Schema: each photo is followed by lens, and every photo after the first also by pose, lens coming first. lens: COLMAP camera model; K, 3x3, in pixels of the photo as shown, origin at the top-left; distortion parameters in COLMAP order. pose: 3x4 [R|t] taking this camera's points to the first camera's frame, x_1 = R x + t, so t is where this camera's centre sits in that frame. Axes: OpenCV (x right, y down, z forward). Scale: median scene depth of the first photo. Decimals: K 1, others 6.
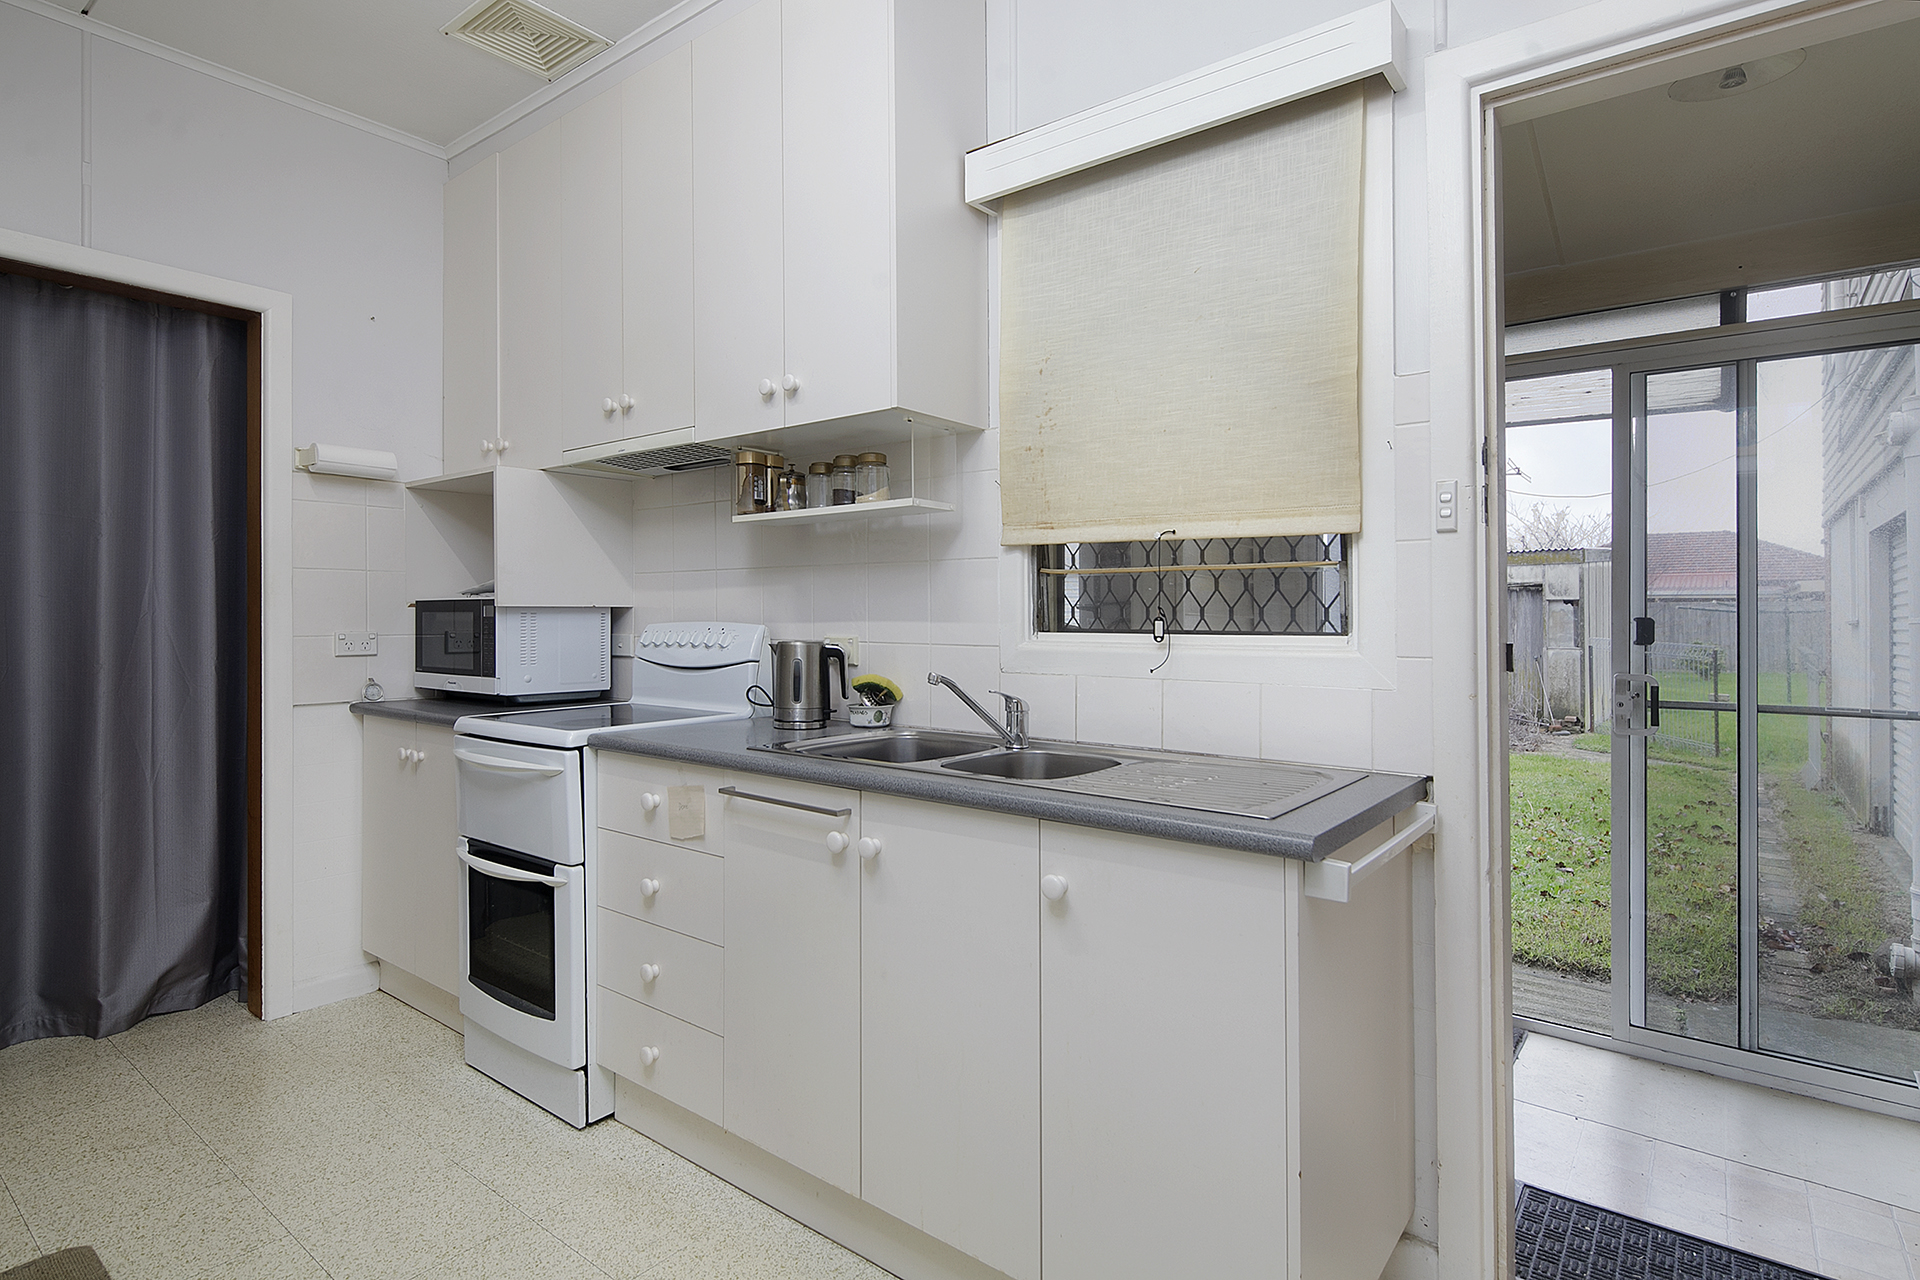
lens RADIAL K [[976.6, 0, 960.1], [0, 976.6, 613.1], [0, 0, 1]] dist [0.000440, -0.000200]
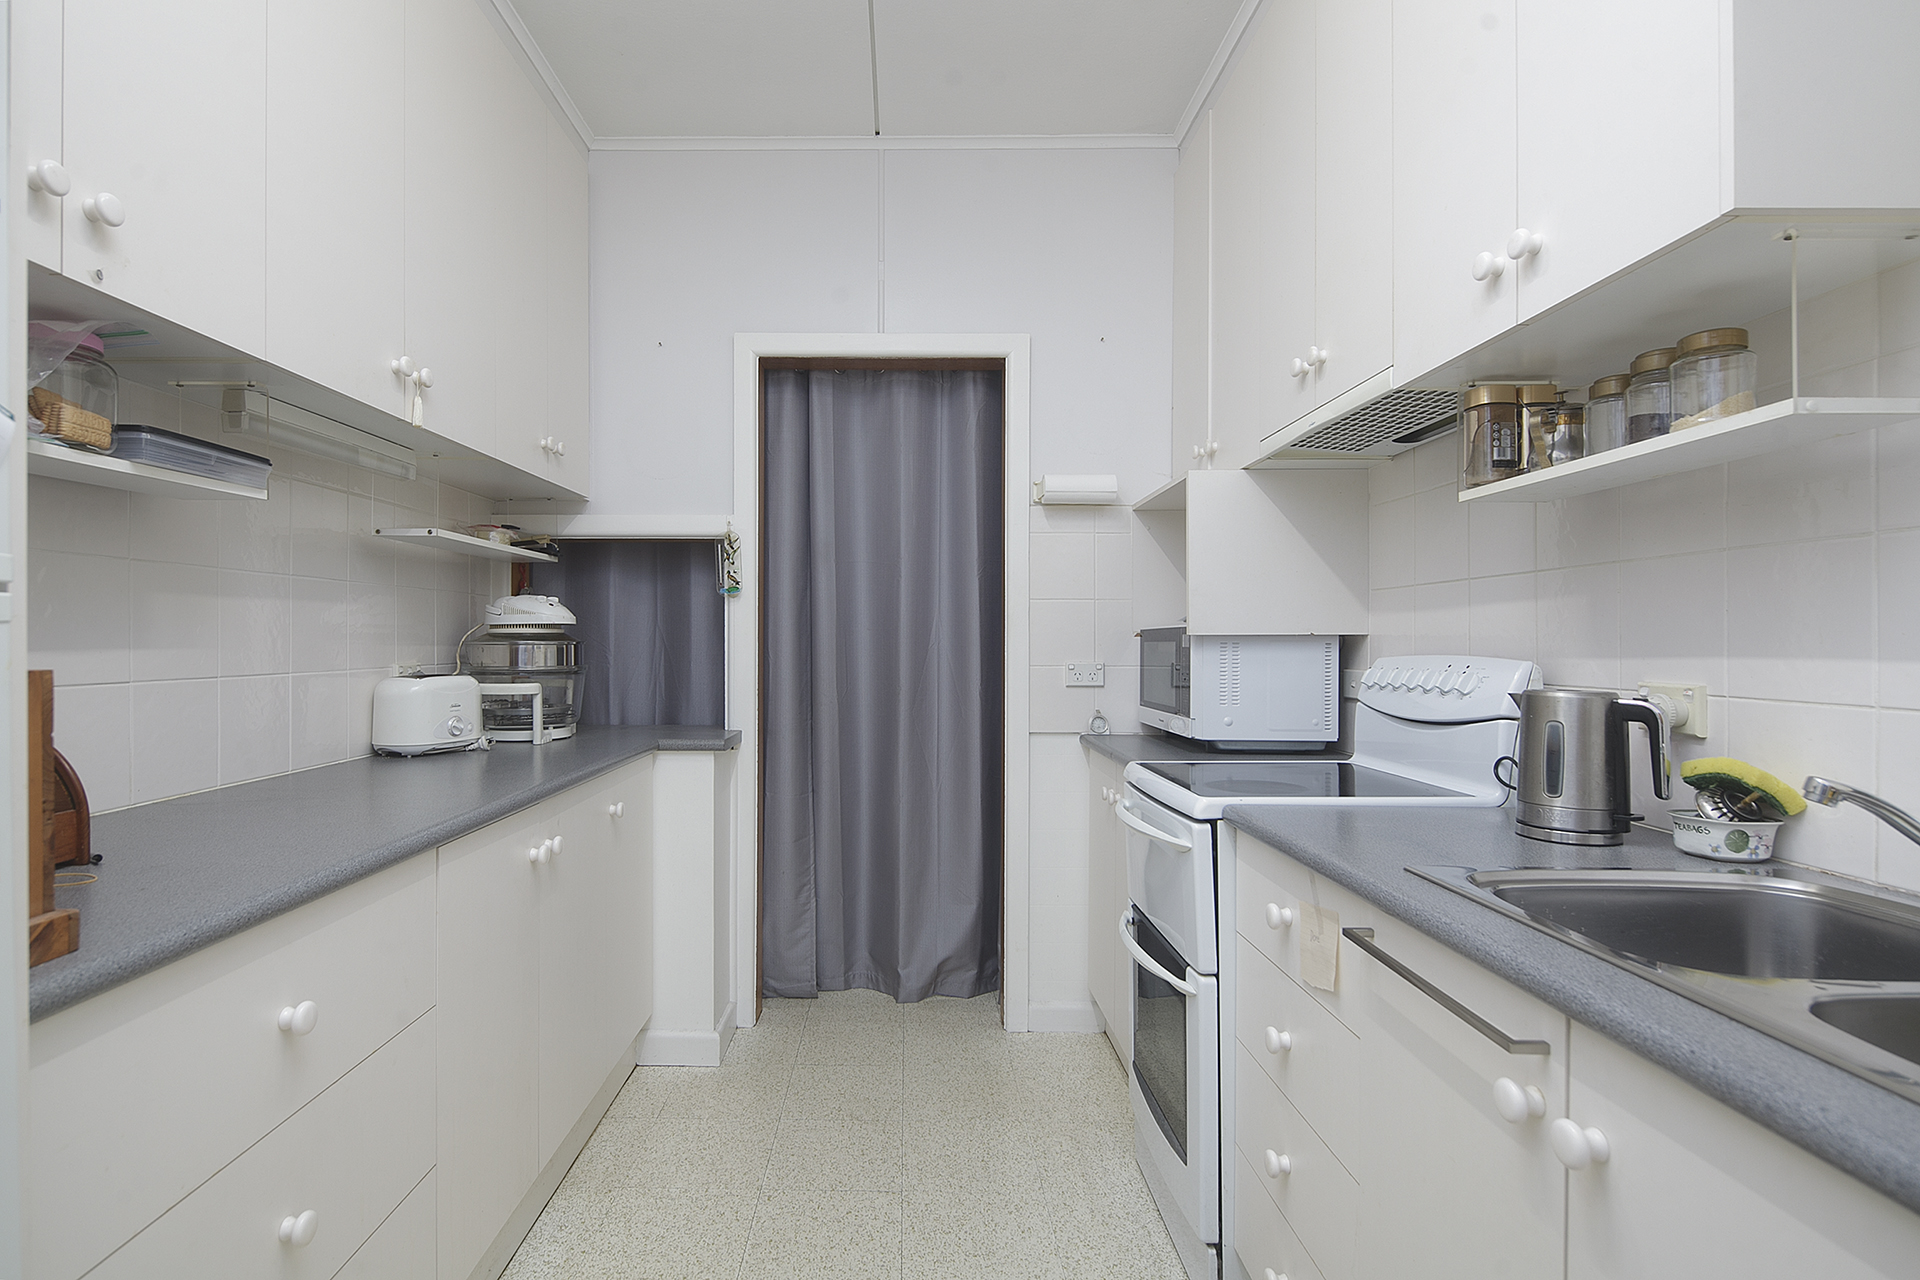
lens RADIAL K [[933.5, 0, 958.7], [0, 933.5, 647.6], [0, 0, 1]] dist [-0.000414, -0.001001]
pose [[0.599612, 0.002956, -0.800286, 0.062943], [0.000360, 0.999992, 0.003964, 0.000784], [0.800291, -0.002665, 0.599606, 0.367678]]
